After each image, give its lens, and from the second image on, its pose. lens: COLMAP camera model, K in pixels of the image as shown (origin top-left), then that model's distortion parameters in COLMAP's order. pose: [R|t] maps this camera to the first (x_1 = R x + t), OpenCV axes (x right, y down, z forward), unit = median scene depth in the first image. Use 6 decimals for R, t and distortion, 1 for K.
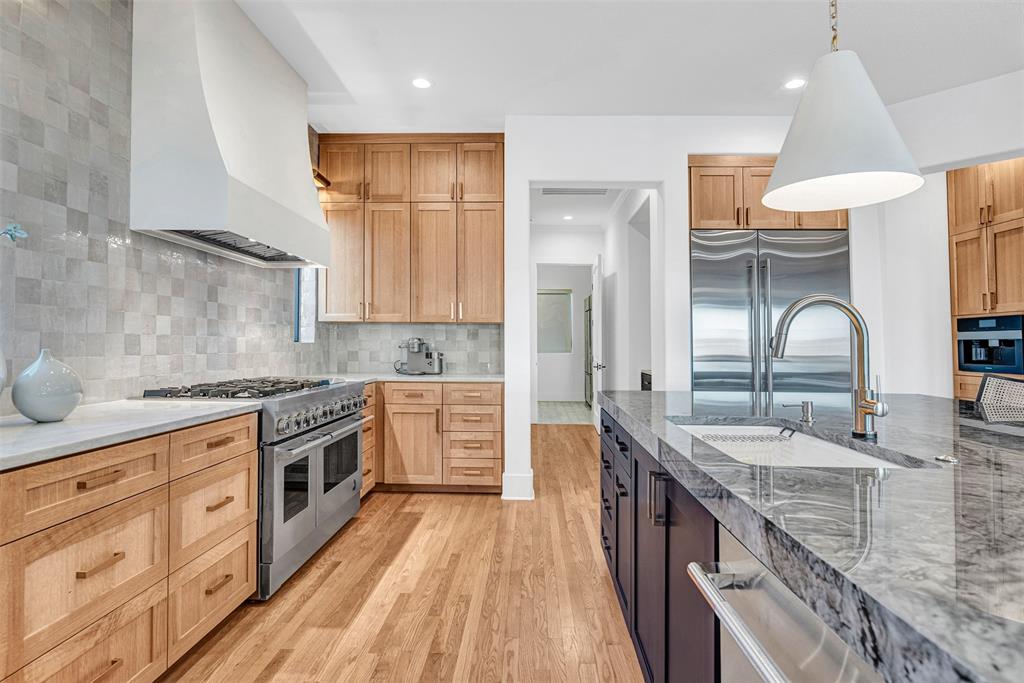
lens RADIAL K [[516.2, 0, 512.0], [0, 516.2, 341.5], [0, 0, 1]] dist [0.000243, 0.000118]
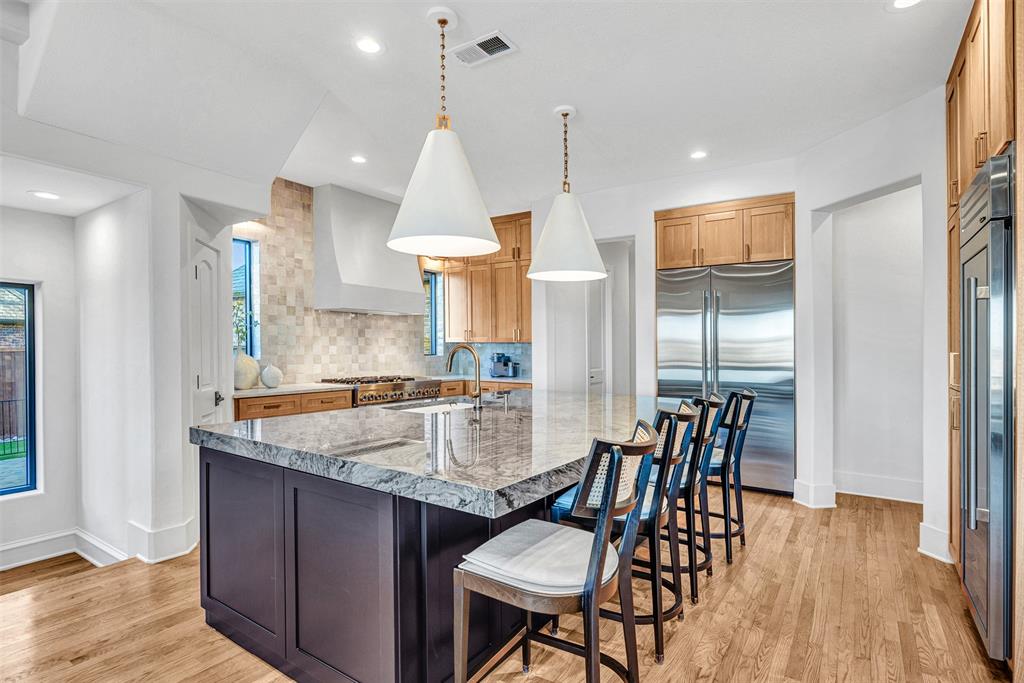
lens RADIAL K [[514.4, 0, 513.8], [0, 514.4, 354.5], [0, 0, 1]] dist [-0.001750, -0.000218]
pose [[0.854782, -0.003127, -0.518977, 0.870613], [0.009505, 0.999908, 0.009630, -0.020877], [0.518900, -0.013164, 0.854734, -0.362288]]
